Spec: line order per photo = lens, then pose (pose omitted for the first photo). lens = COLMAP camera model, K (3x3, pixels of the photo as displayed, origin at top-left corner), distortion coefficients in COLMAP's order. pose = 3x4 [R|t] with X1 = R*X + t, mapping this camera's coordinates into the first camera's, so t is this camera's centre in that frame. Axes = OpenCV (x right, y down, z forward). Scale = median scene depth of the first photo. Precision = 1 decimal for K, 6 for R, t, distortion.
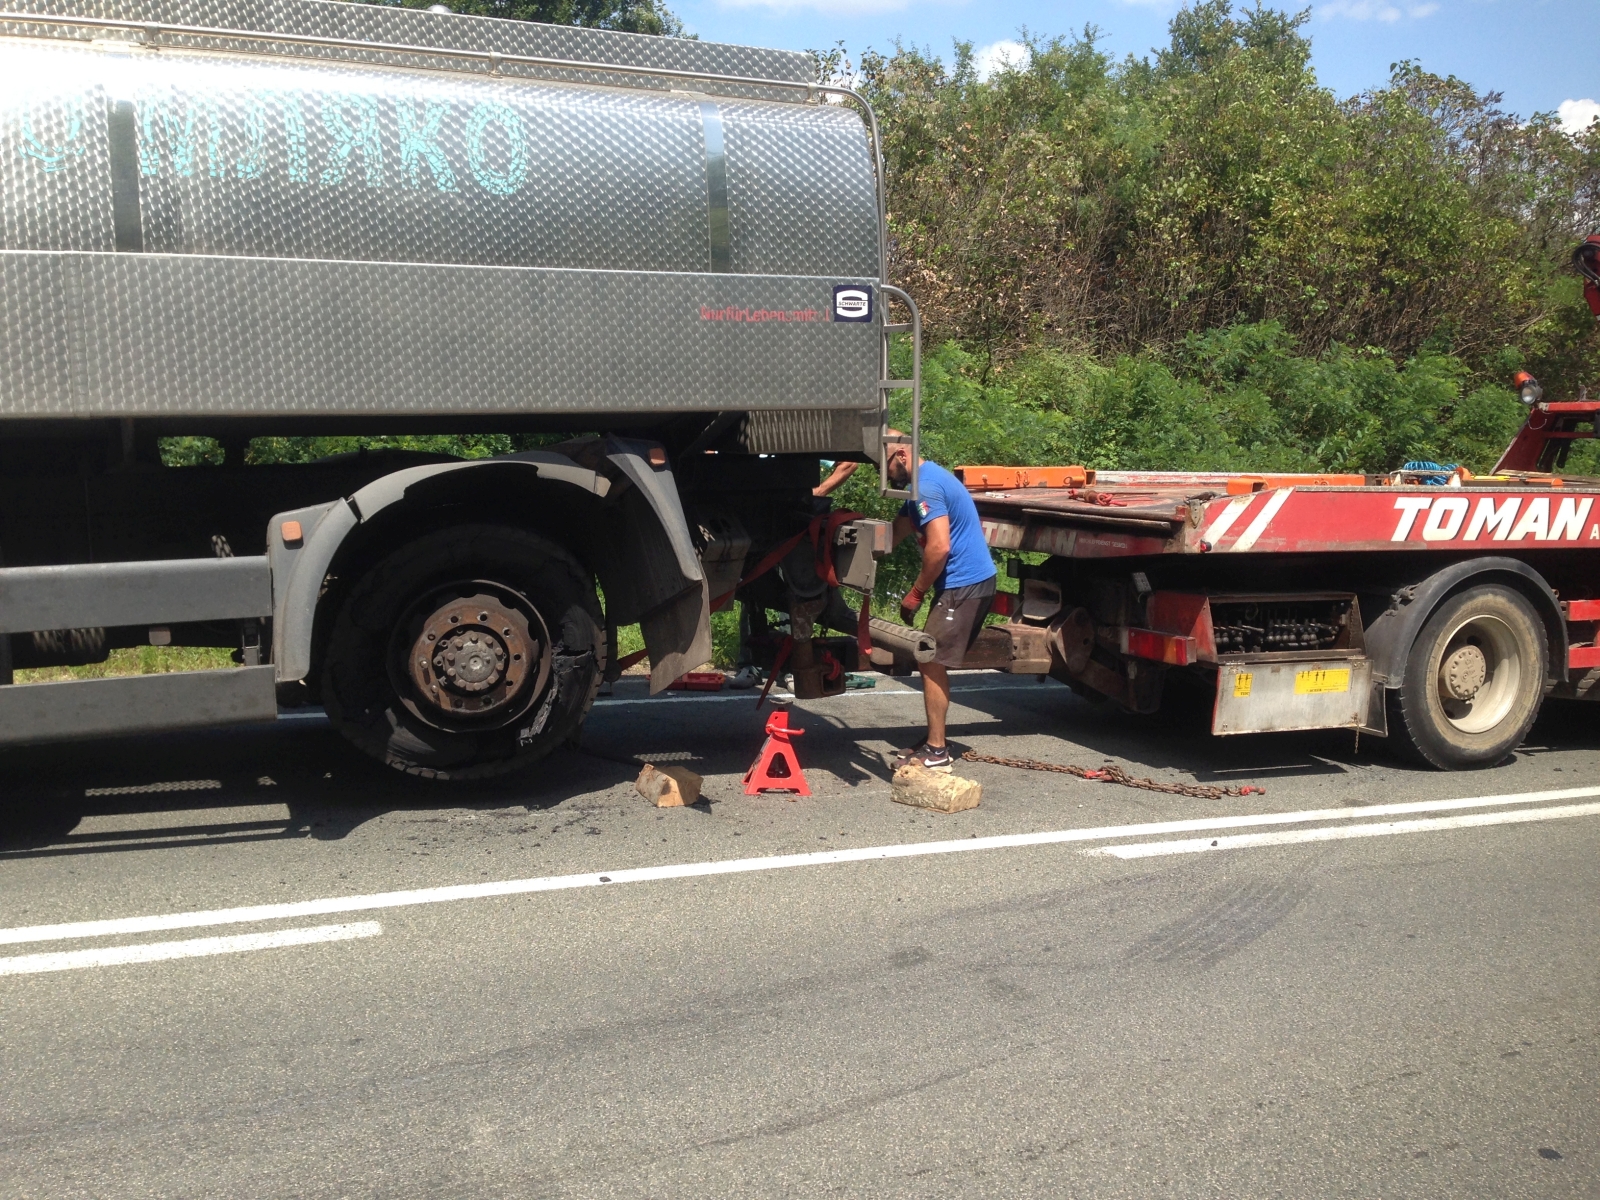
lens RADIAL K [[1482.9, 0, 799.2], [0, 1482.9, 629.4], [0, 0, 1]] dist [0.108990, -0.165208]
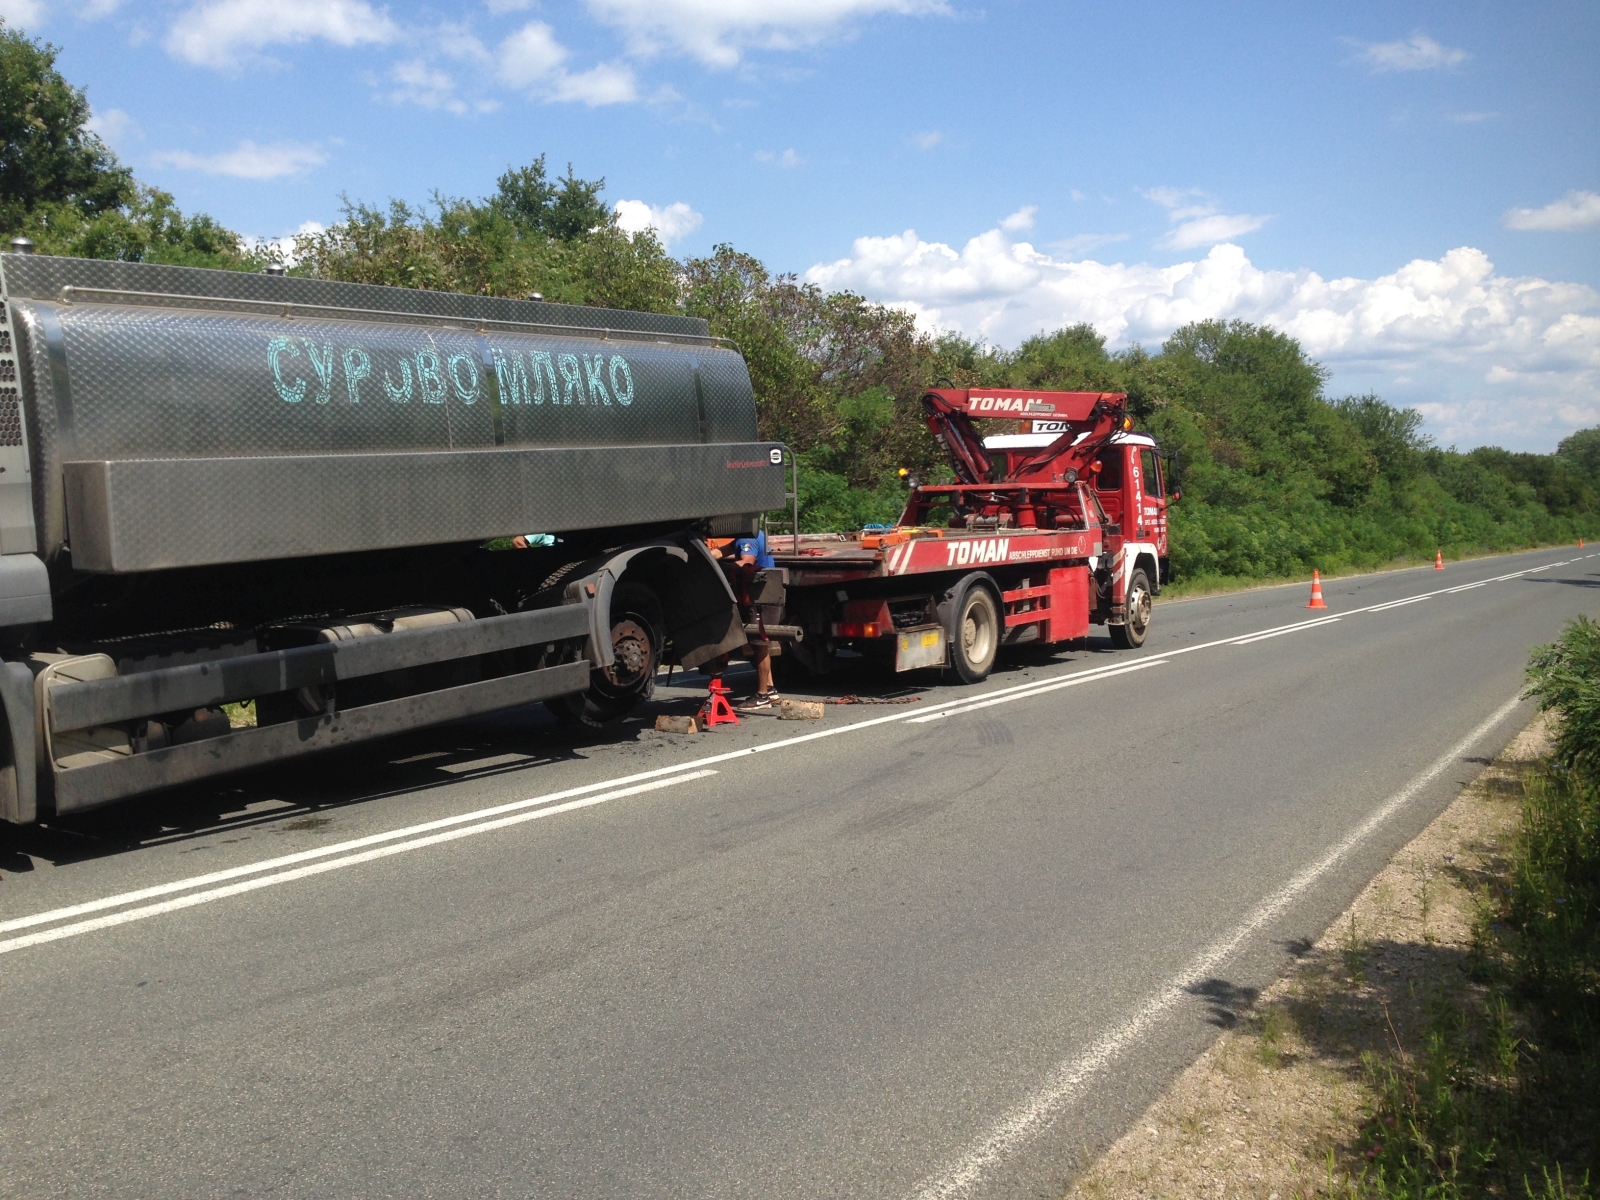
lens RADIAL K [[1519.2, 0, 815.6], [0, 1519.2, 604.0], [0, 0, 1]] dist [0.126576, -0.160517]
pose [[0.836961, -0.076379, 0.541907, -0.809122], [0.110989, 0.993325, -0.031416, 0.032975], [-0.535890, 0.086439, 0.839851, -0.544398]]
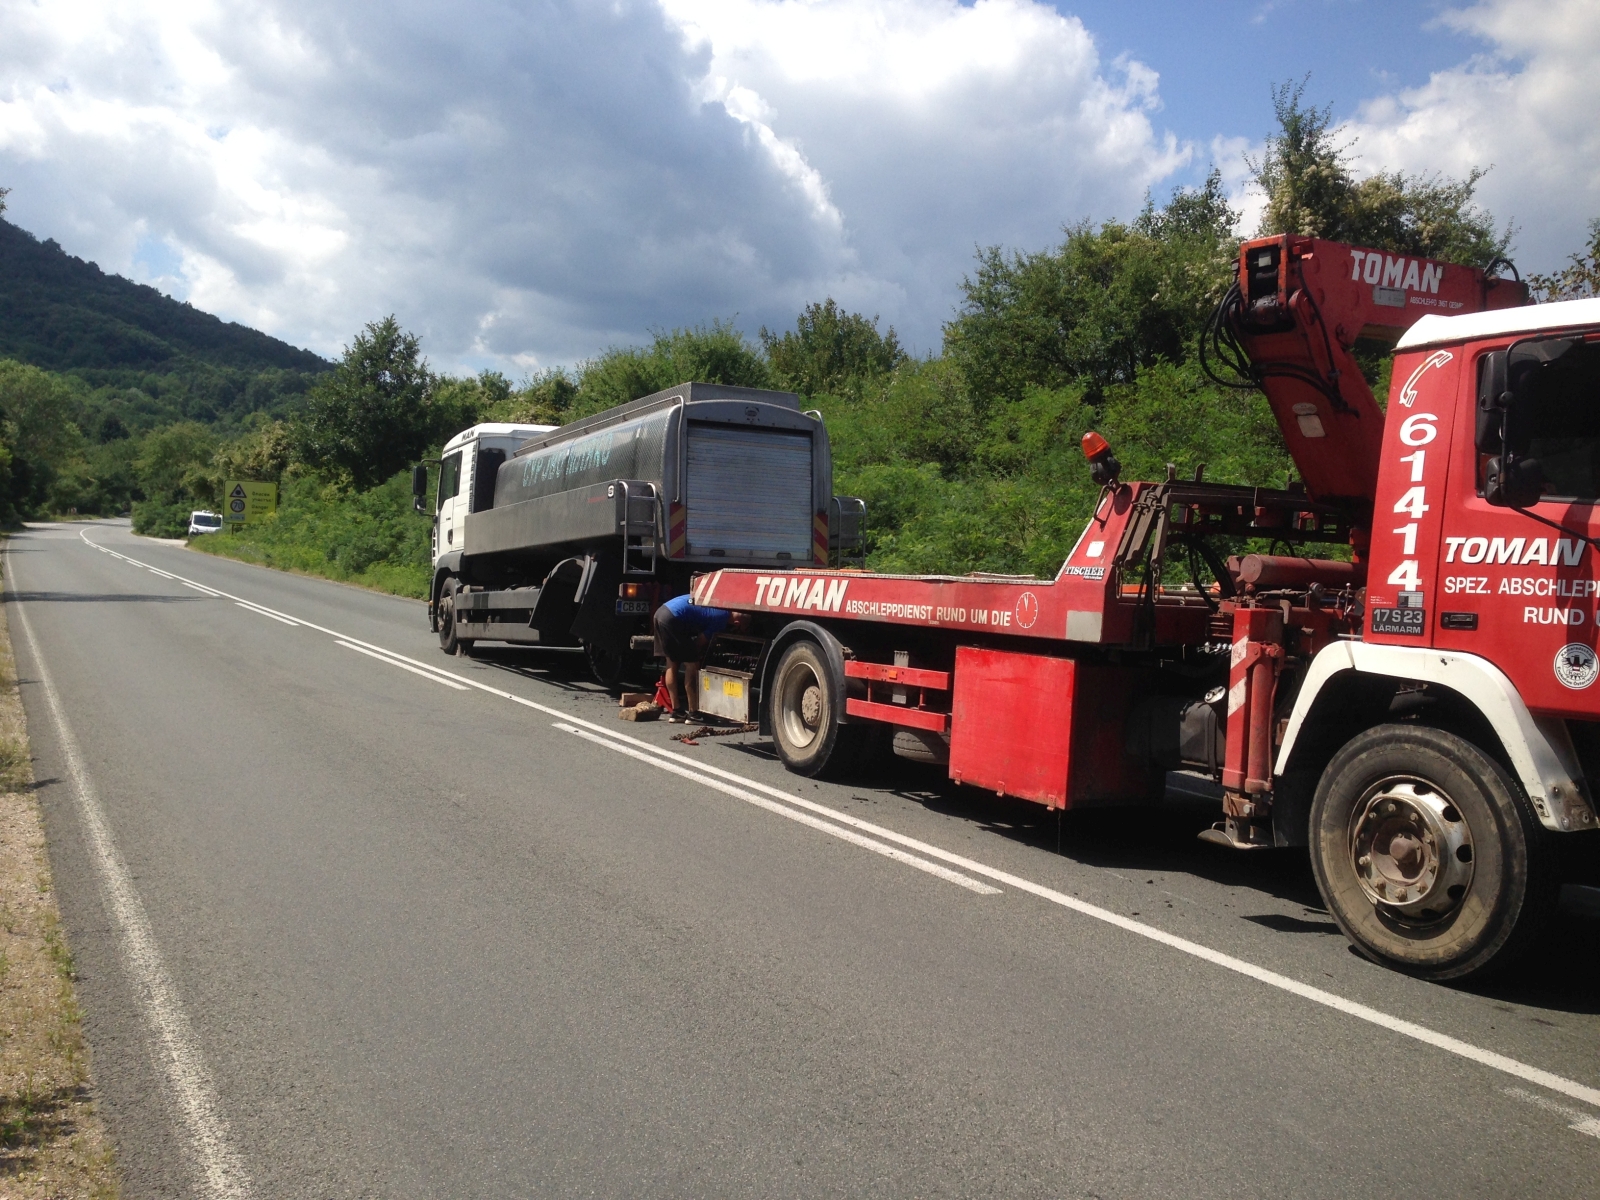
lens RADIAL K [[1510.4, 0, 801.2], [0, 1510.4, 615.8], [0, 0, 1]] dist [0.141505, -0.149341]
pose [[0.033633, -0.015274, -0.999318, 1.960319], [-0.198473, 0.979867, -0.021656, -0.022718], [0.979529, 0.199065, 0.029924, 1.000727]]
